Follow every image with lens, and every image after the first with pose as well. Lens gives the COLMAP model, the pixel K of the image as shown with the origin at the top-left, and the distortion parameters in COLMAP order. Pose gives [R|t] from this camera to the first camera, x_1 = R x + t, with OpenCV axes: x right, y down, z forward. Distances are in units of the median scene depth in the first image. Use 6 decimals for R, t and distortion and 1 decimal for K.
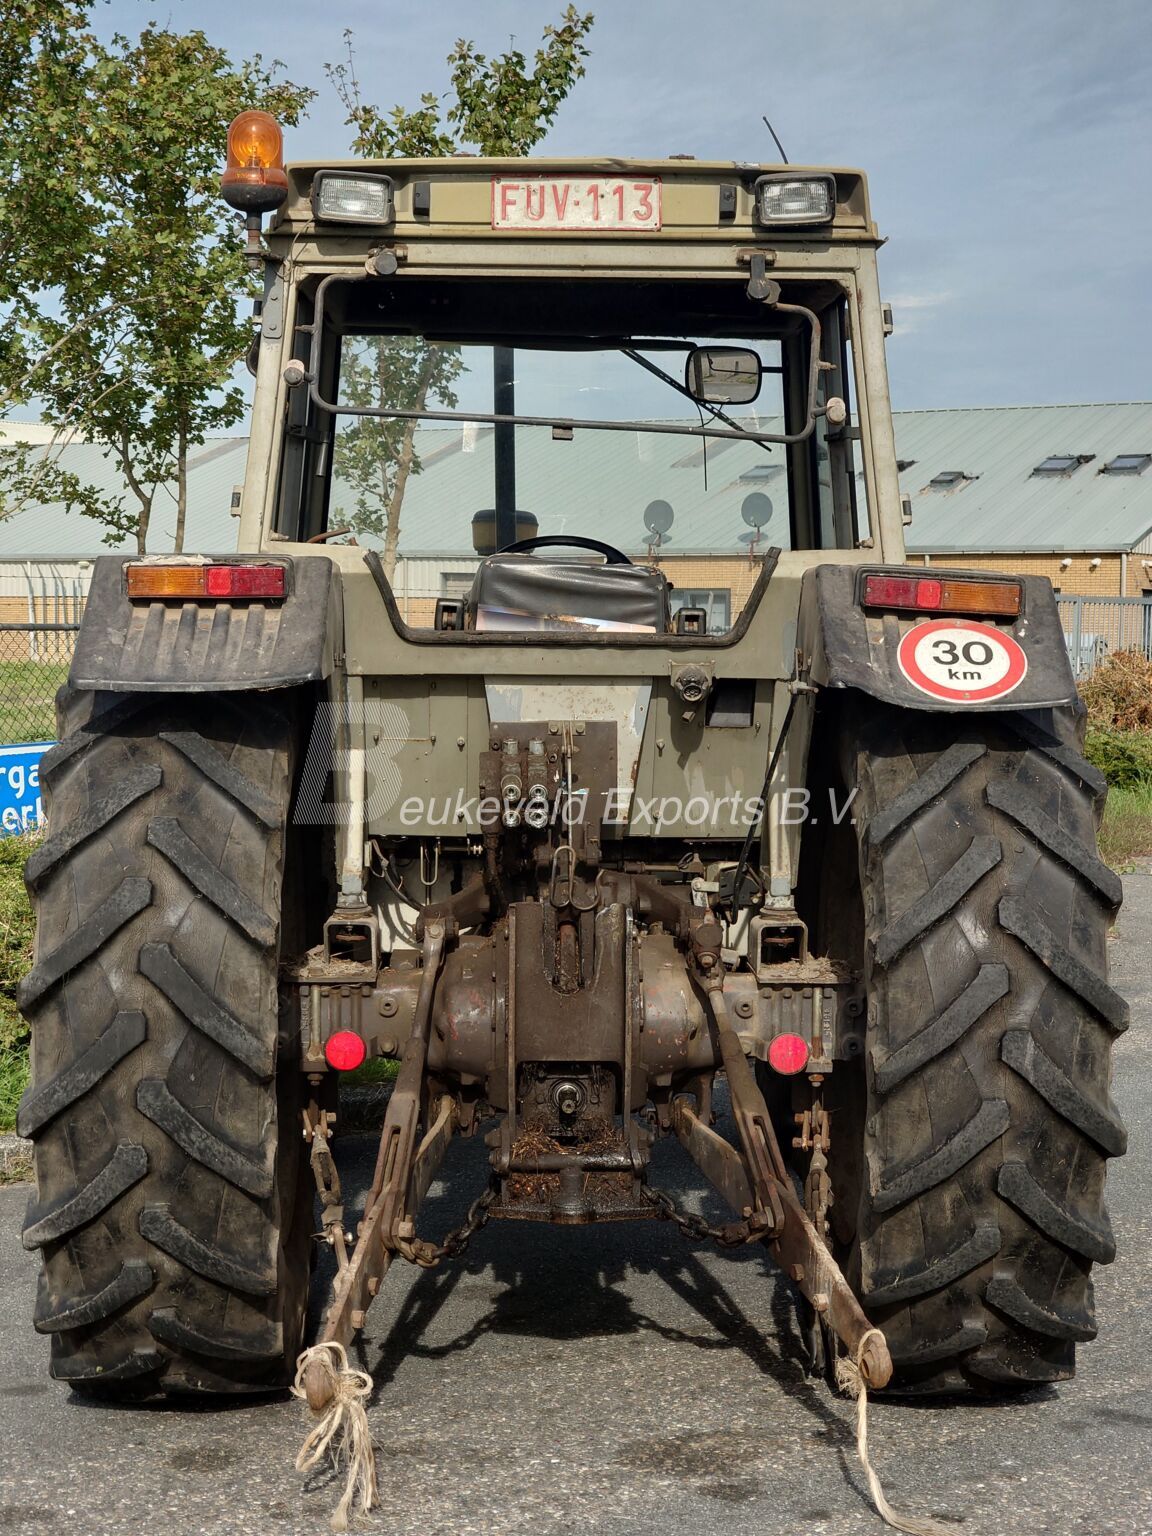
lens RADIAL K [[2801.2, 0, 528.6], [0, 2801.2, 769.2], [0, 0, 1]] dist [0.084524, 0.006343]
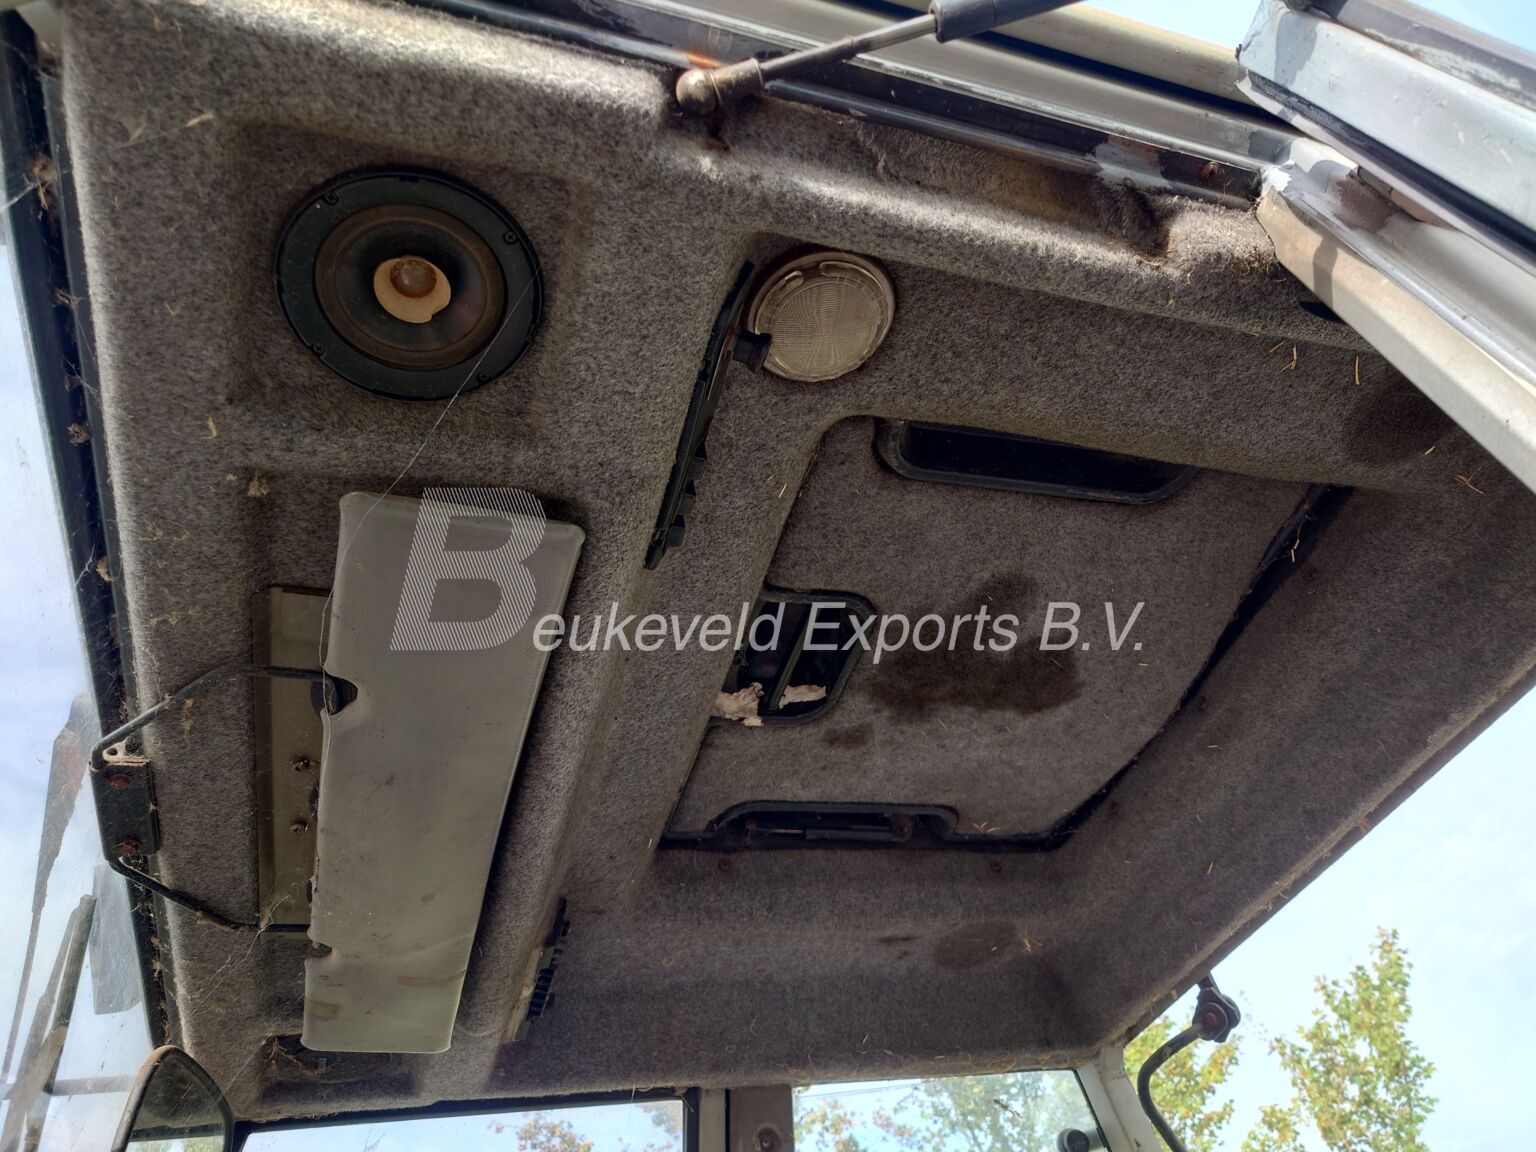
lens RADIAL K [[1077.3, 0, 768.0], [0, 1077.3, 576.0], [0, 0, 1]] dist [-0.000508, 0.001927]
pose [[0.867786, -0.439663, -0.231613, -0.051548], [0.151123, 0.677489, -0.719840, -0.034053], [0.473402, 0.589665, 0.654359, 0.361931]]
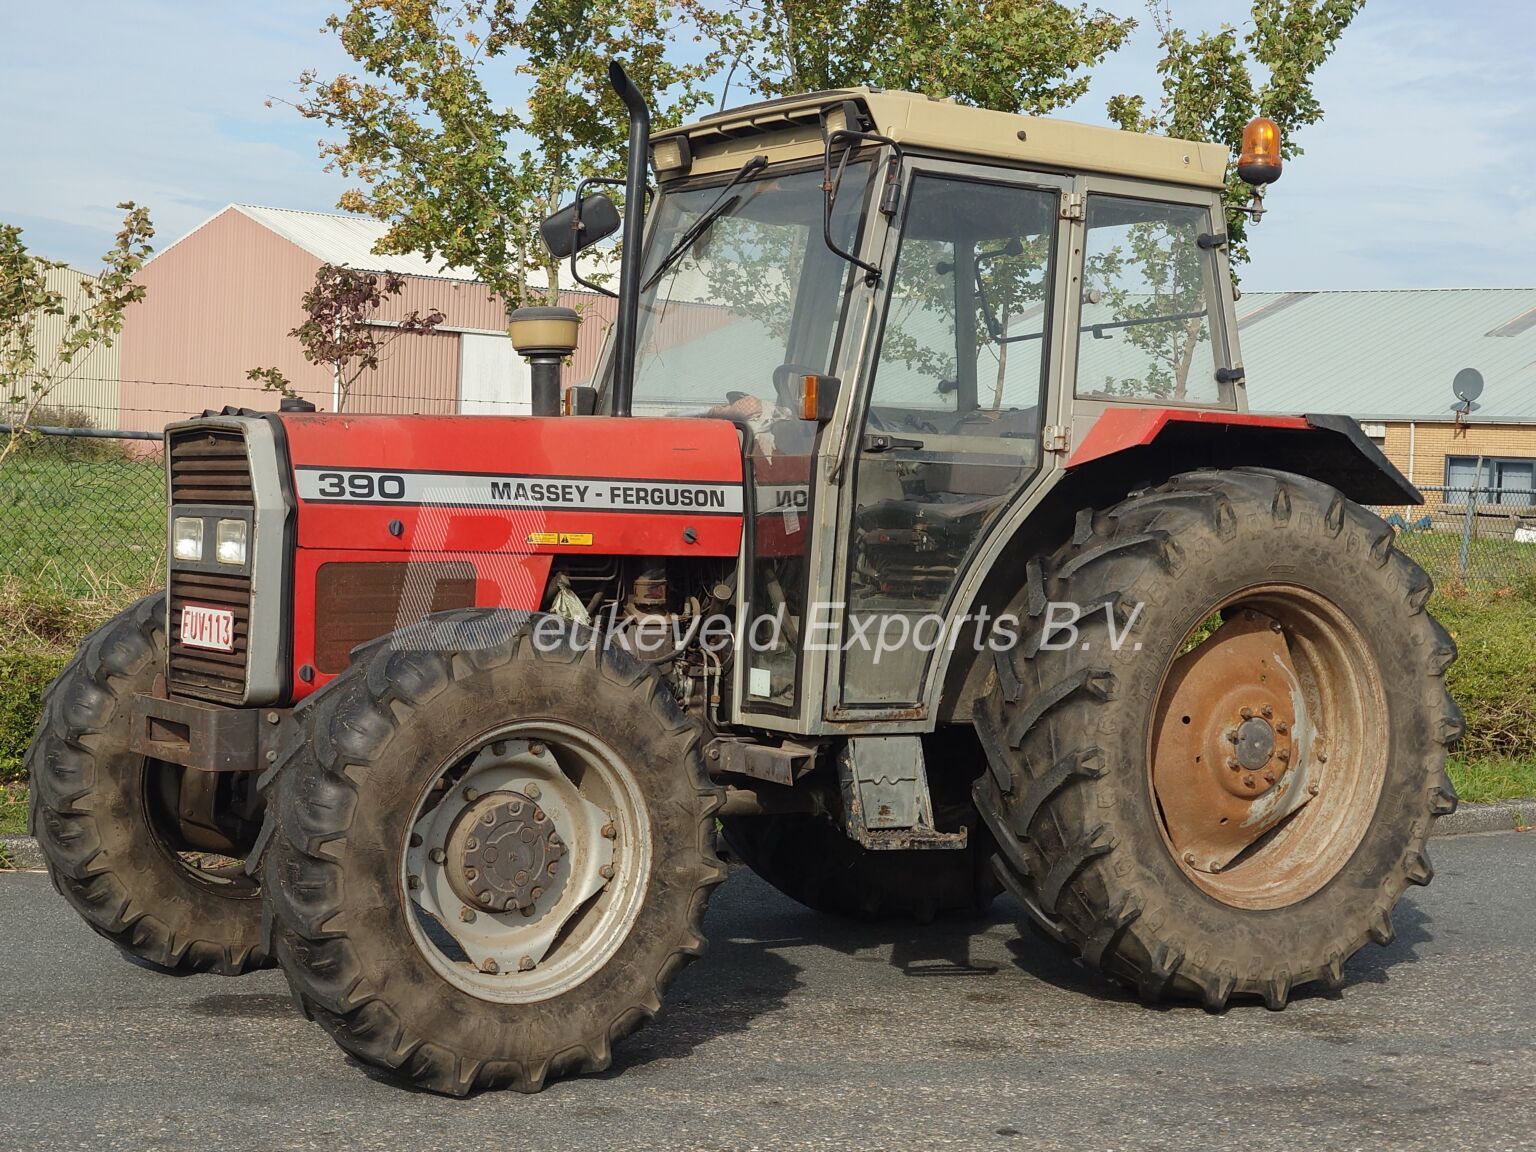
lens RADIAL K [[2801.2, 0, 767.9], [0, 2801.2, 494.1], [0, 0, 1]] dist [0.084524, 0.006343]
pose [[0.978399, 0.042156, -0.202381, 0.022087], [-0.051346, 0.997865, -0.040373, 0.014185], [0.200247, 0.049893, 0.978474, -0.178992]]
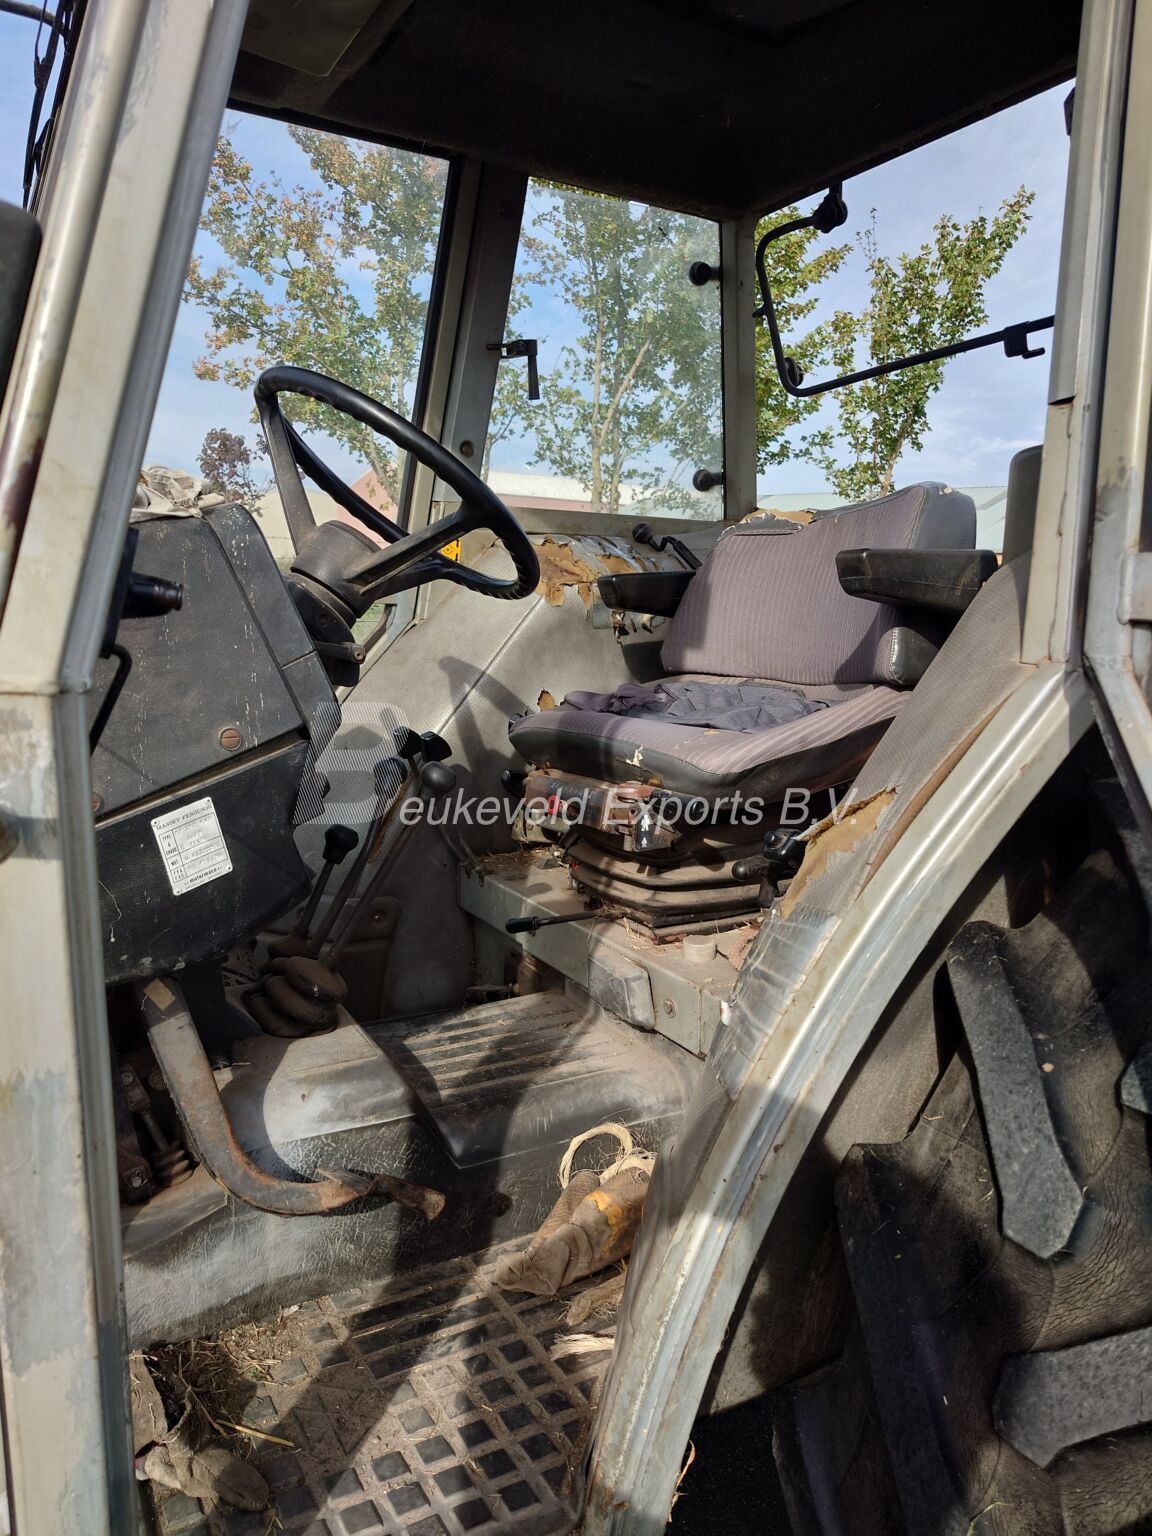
lens RADIAL K [[1077.3, 0, 572.8], [0, 1077.3, 784.0], [0, 0, 1]] dist [-0.000508, 0.001927]
pose [[0.964267, 0.073909, -0.254416, -0.047945], [-0.038325, 0.989112, 0.142085, -0.018070], [0.262147, -0.127257, 0.956600, 0.320574]]
